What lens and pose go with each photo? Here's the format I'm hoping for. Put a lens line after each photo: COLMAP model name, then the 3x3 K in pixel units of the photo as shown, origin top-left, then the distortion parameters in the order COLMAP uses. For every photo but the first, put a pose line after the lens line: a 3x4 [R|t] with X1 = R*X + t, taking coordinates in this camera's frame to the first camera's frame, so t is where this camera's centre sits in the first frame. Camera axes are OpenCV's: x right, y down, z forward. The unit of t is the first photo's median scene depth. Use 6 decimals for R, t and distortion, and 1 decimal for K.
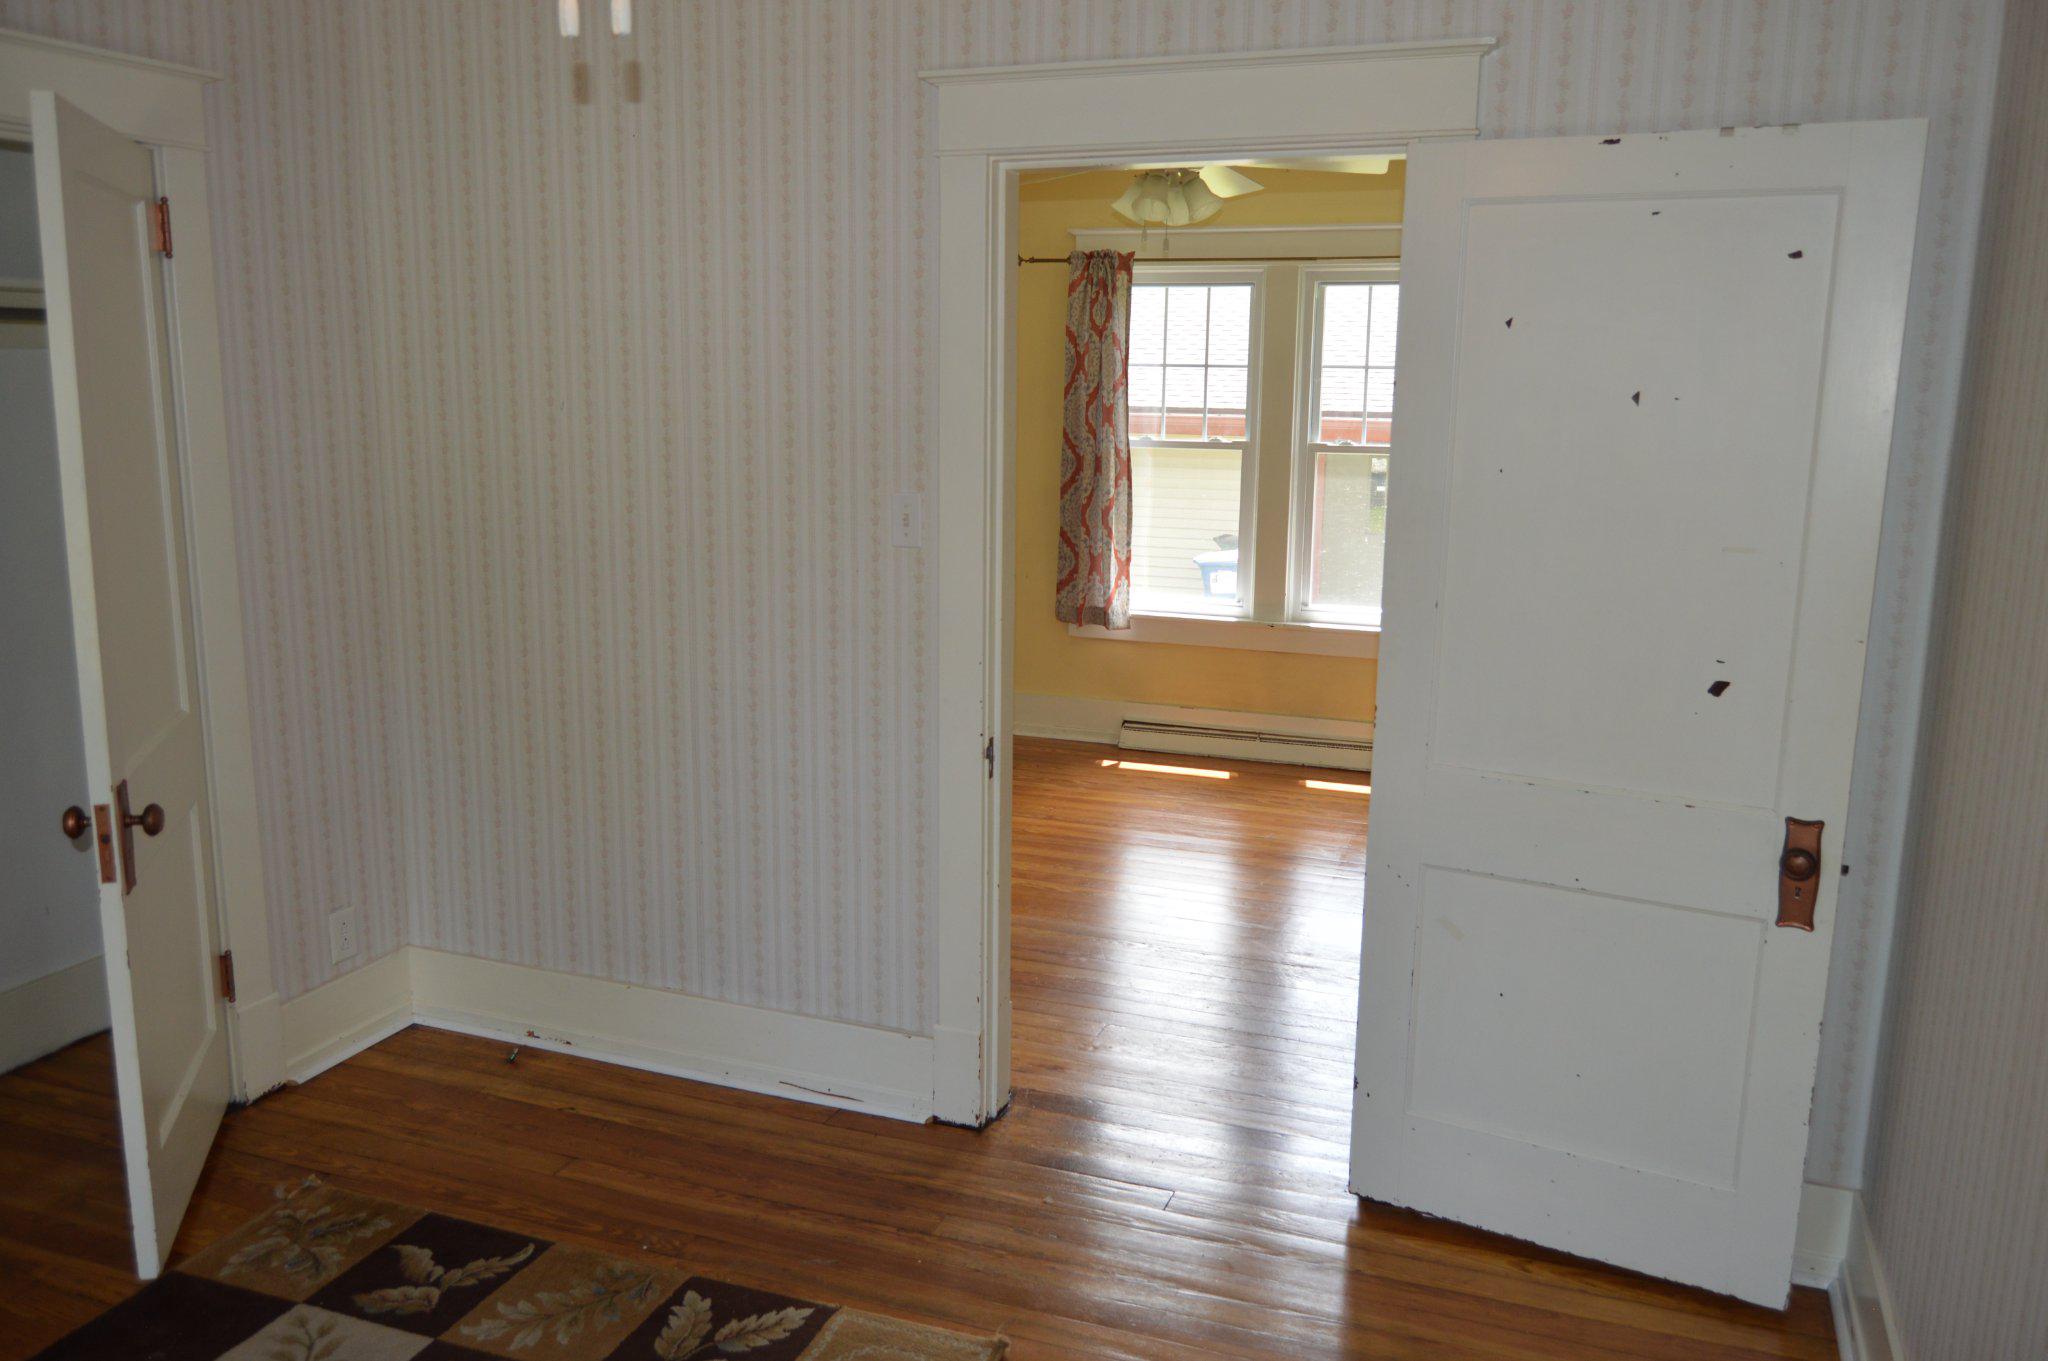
lens RADIAL K [[1612.7, 0, 1037.7], [0, 1612.7, 667.0], [0, 0, 1]] dist [-0.012025, 0.009627]
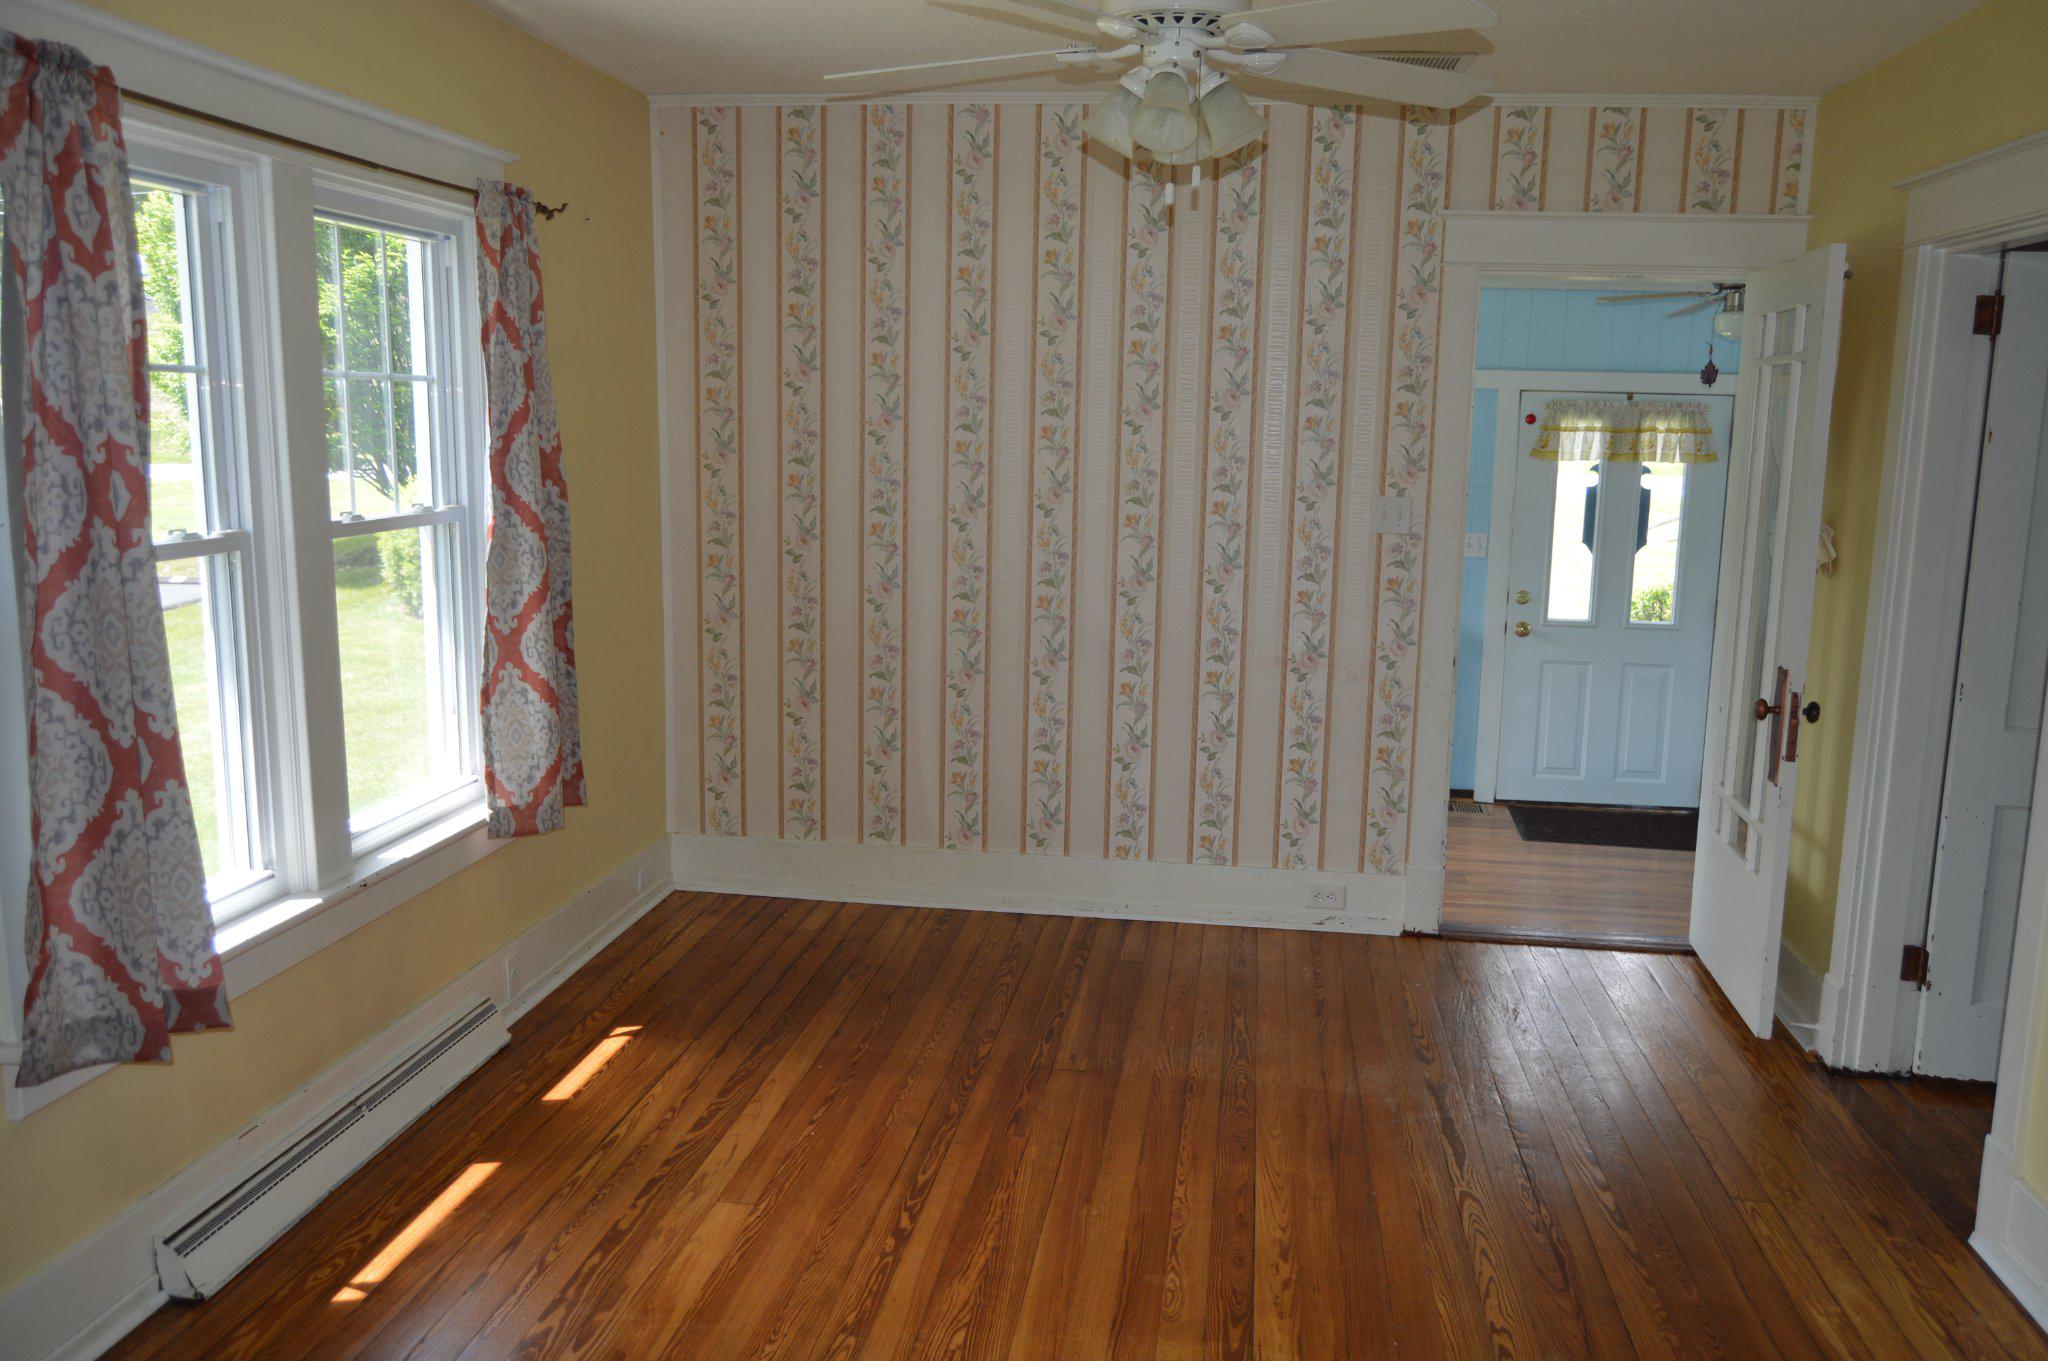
lens RADIAL K [[1612.7, 0, 1054.8], [0, 1612.7, 671.9], [0, 0, 1]] dist [-0.012025, 0.009627]
pose [[-0.226343, -0.171214, 0.958882, -0.532381], [0.148448, 0.966867, 0.207681, -0.229835], [-0.962669, 0.189351, -0.193427, 1.230887]]
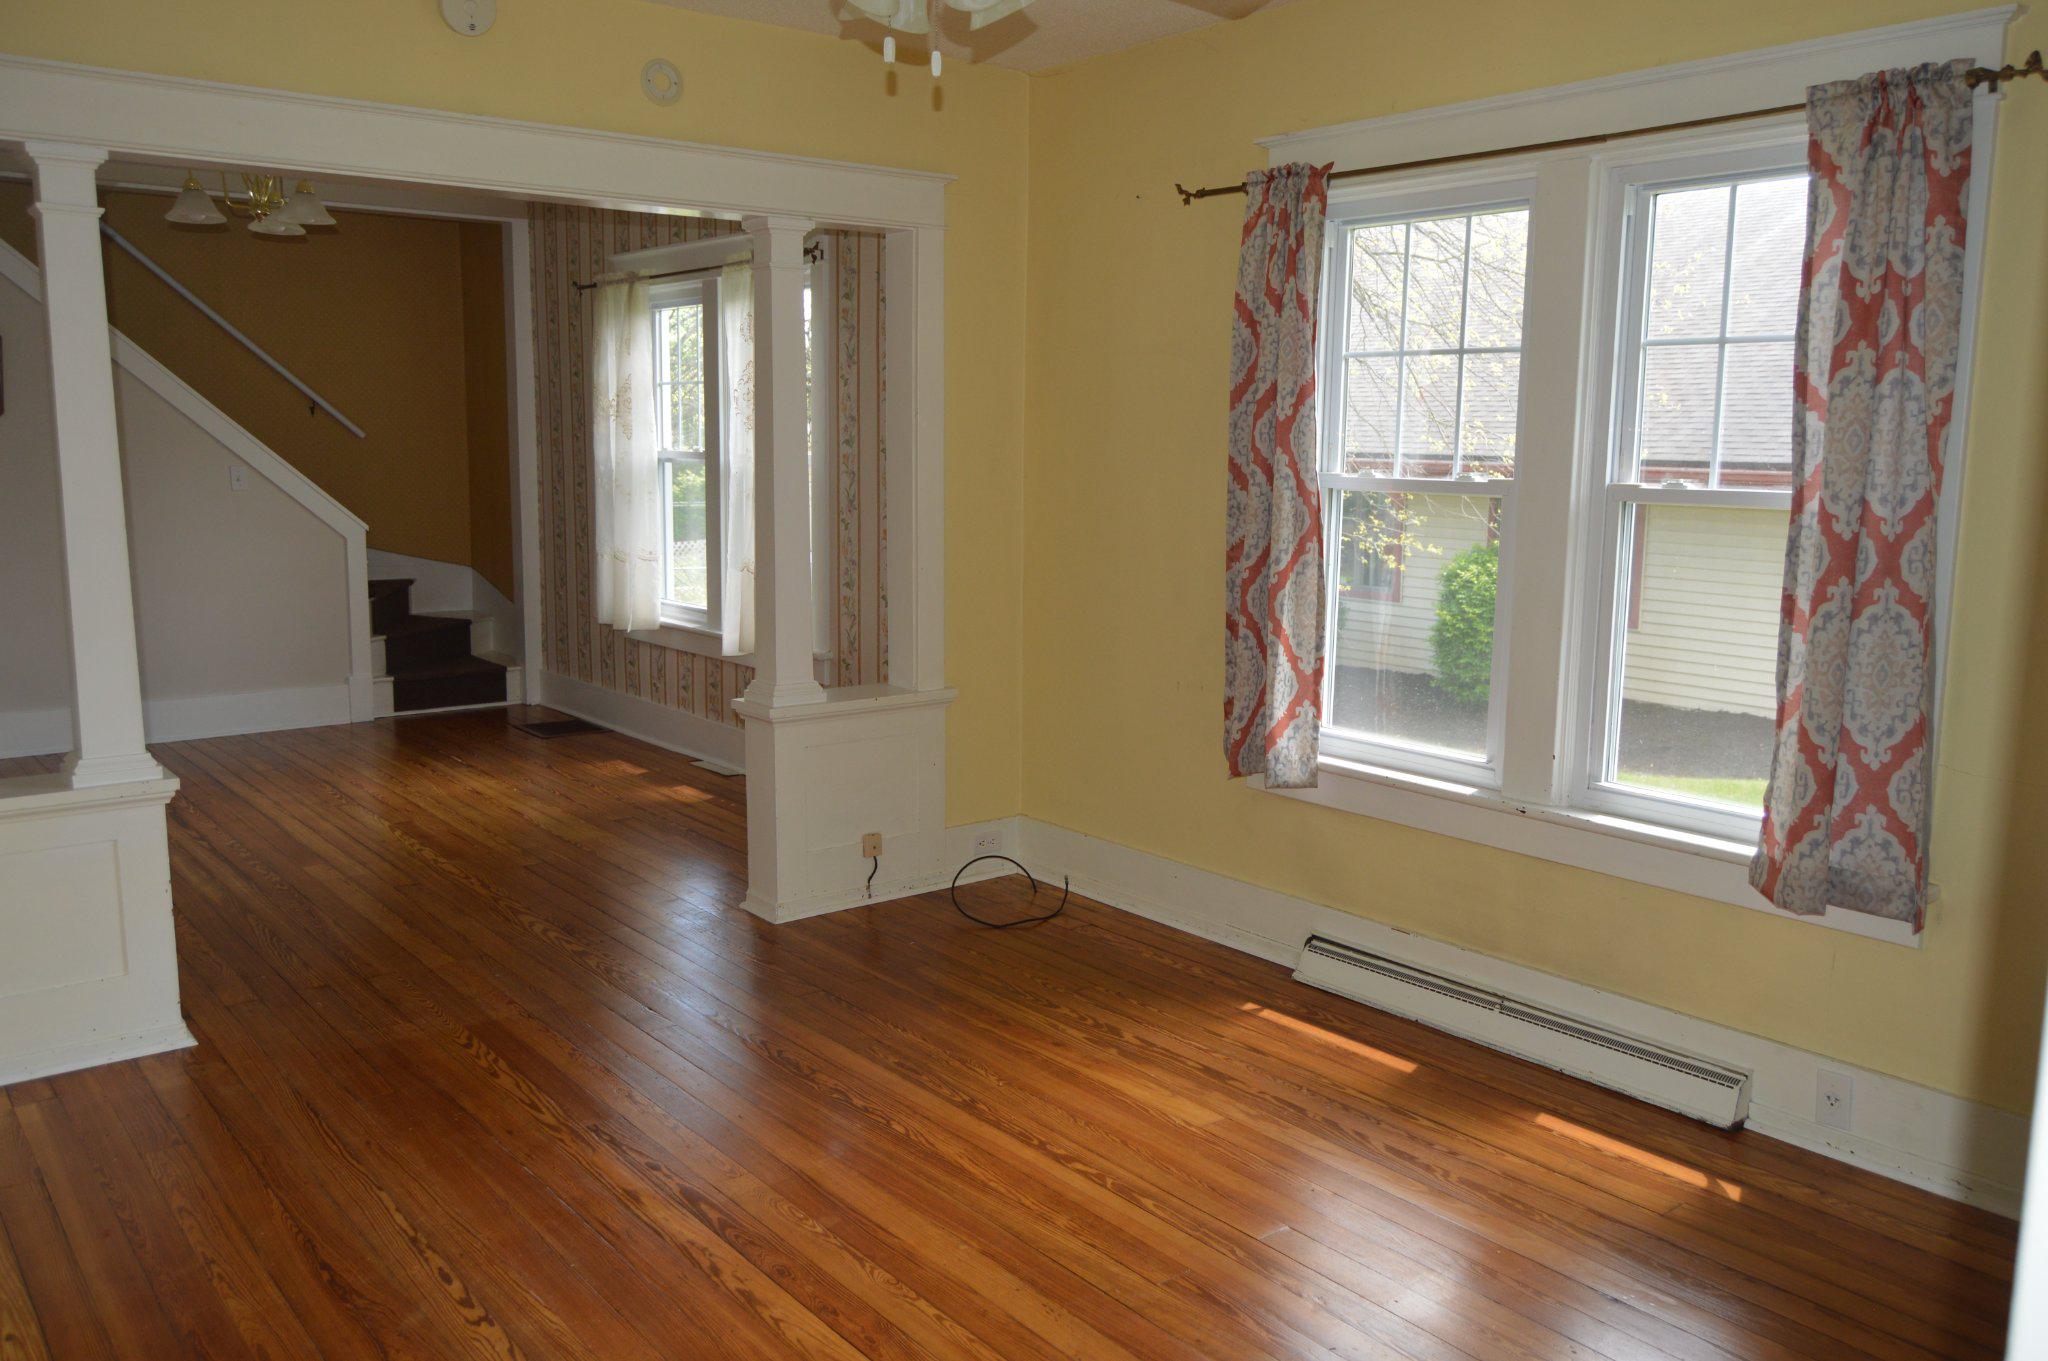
lens RADIAL K [[1612.7, 0, 1038.2], [0, 1612.7, 677.5], [0, 0, 1]] dist [-0.012025, 0.009627]
pose [[0.859465, 0.074261, -0.505772, 0.392100], [-0.090973, 0.995818, -0.008379, -0.072939], [0.503034, 0.053213, 0.862627, 0.609889]]
